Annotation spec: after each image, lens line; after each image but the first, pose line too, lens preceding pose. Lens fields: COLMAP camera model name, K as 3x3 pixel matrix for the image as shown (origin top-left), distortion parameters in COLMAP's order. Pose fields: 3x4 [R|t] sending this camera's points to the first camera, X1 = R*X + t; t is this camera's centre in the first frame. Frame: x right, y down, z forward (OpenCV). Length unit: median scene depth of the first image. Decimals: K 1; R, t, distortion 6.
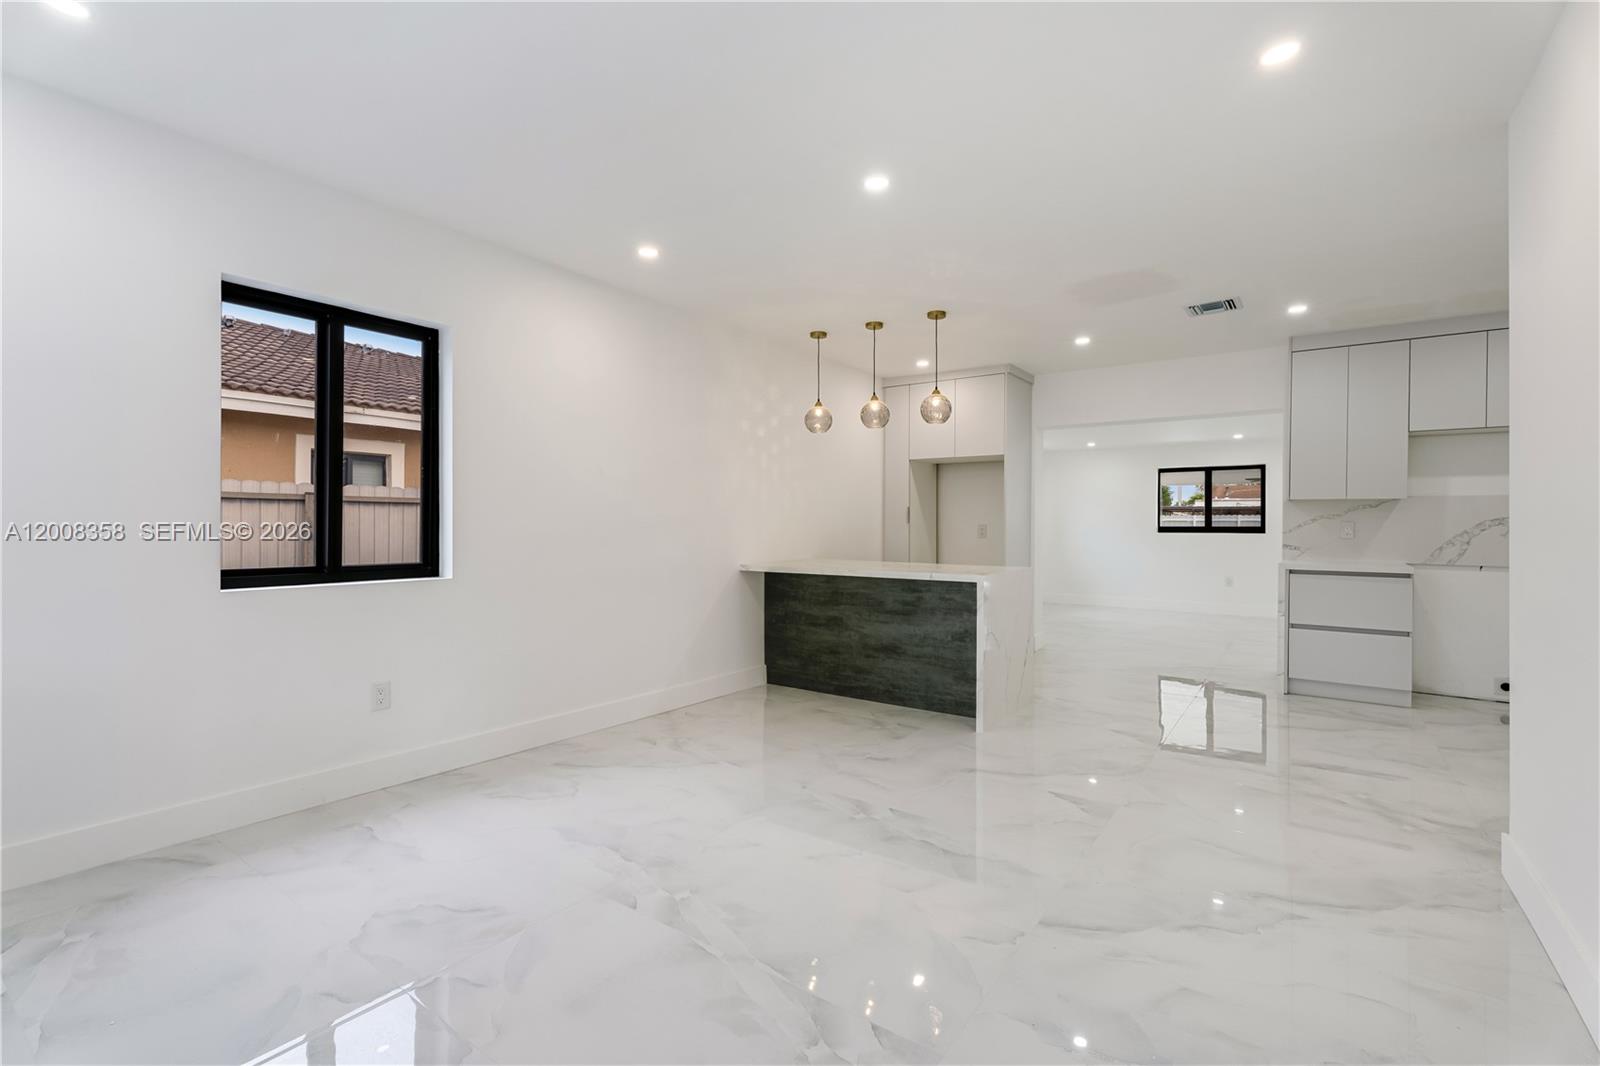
lens RADIAL K [[709.9, 0, 793.4], [0, 709.9, 522.7], [0, 0, 1]] dist [0.003908, 0.000334]
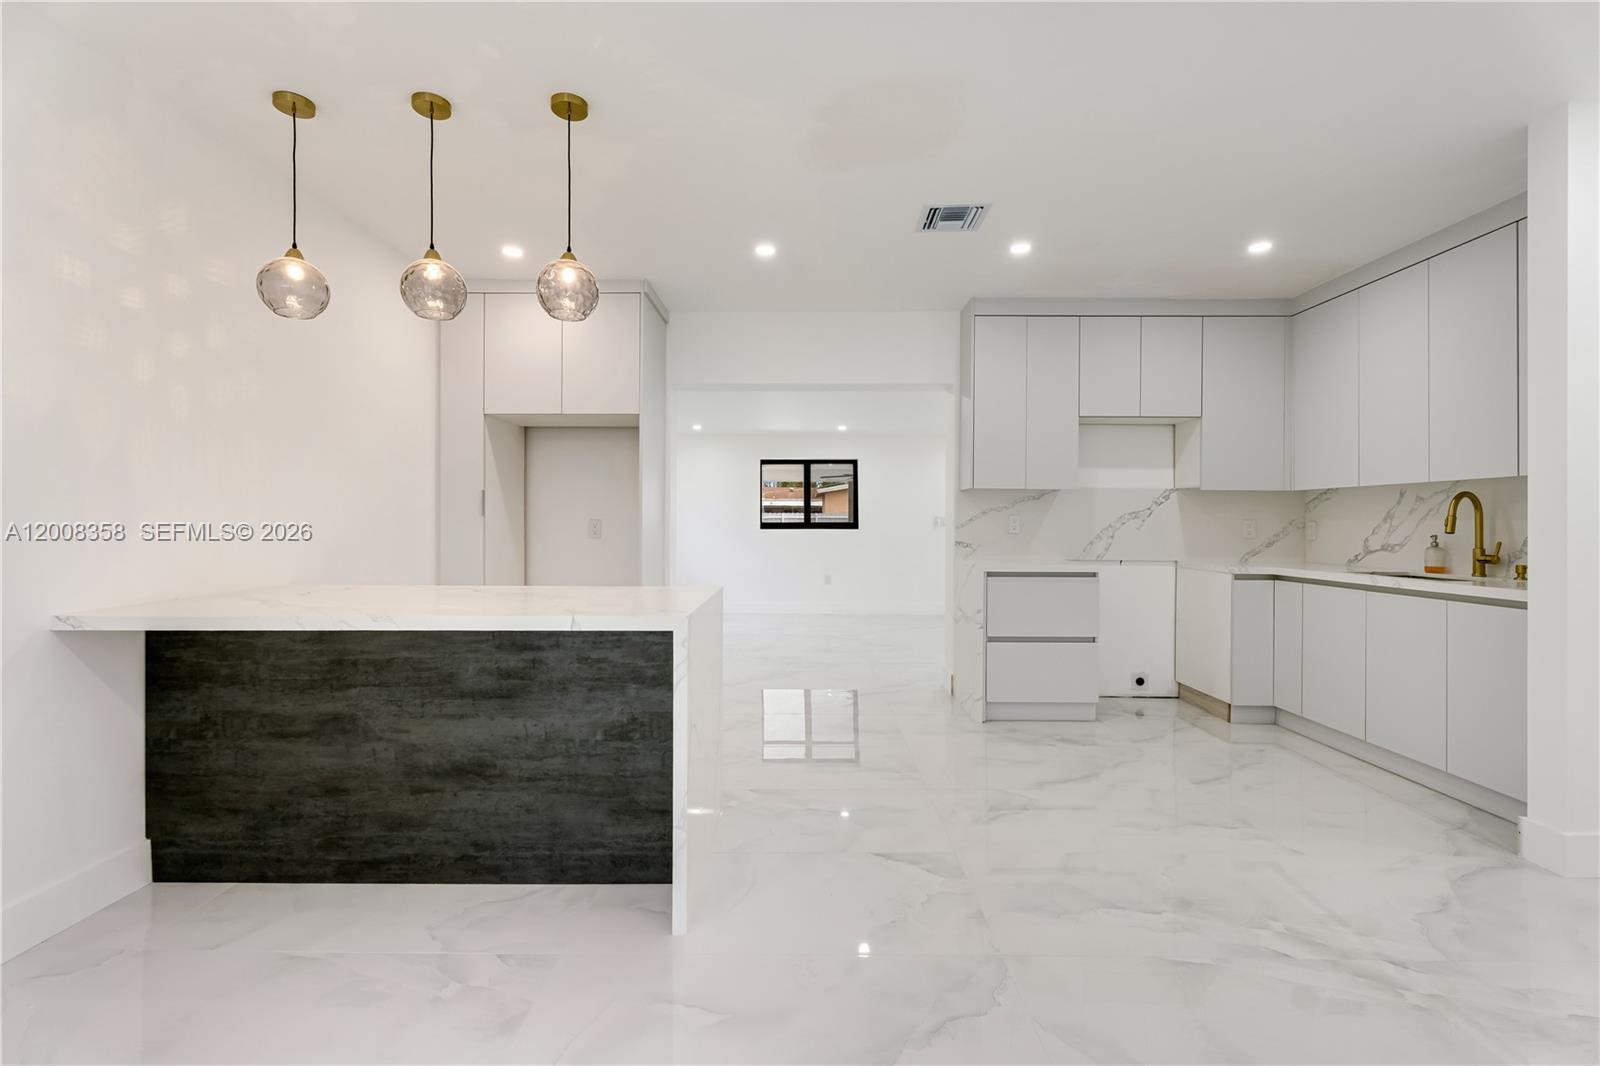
lens RADIAL K [[709.9, 0, 793.4], [0, 709.9, 522.7], [0, 0, 1]] dist [0.003908, 0.000334]
pose [[0.816388, -0.001655, 0.577501, 0.034323], [0.000075, 0.999996, 0.002760, 0.006195], [-0.577503, -0.002210, 0.816385, 0.454547]]
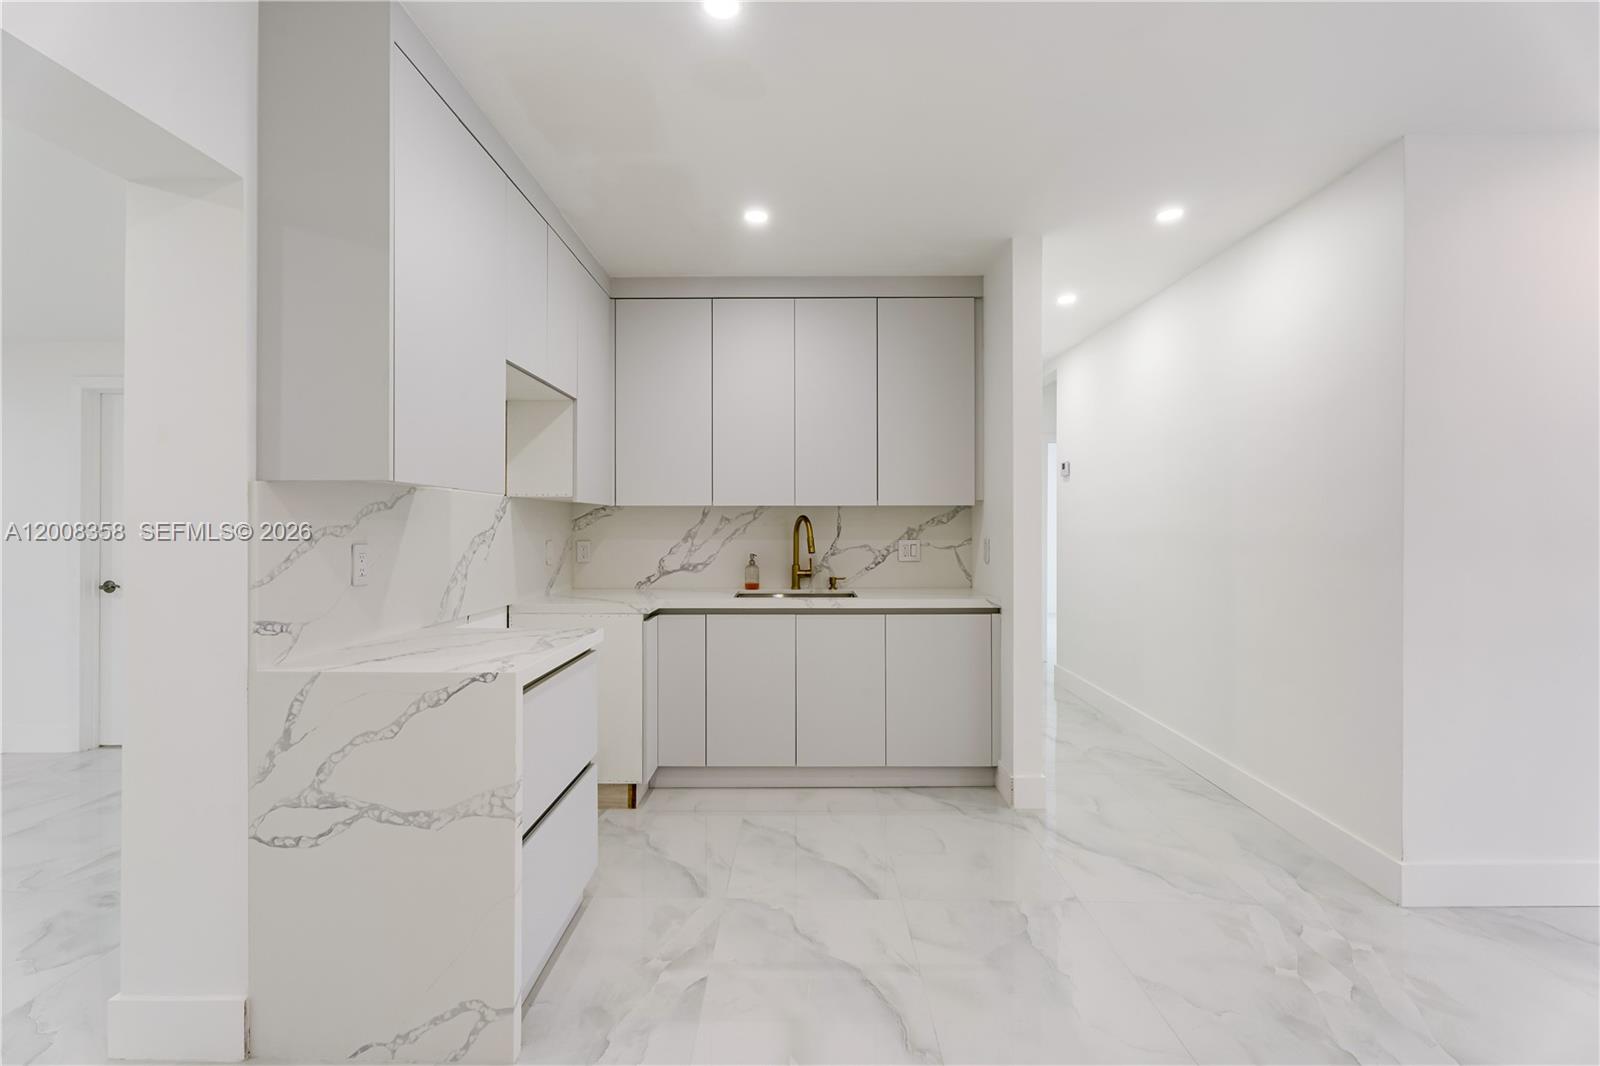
lens RADIAL K [[709.9, 0, 793.4], [0, 709.9, 522.7], [0, 0, 1]] dist [0.003908, 0.000334]
pose [[-0.575806, -0.002249, 0.817583, 0.332730], [-0.002165, 0.999997, 0.001226, -0.014870], [-0.817583, -0.001064, -0.575810, 1.095075]]
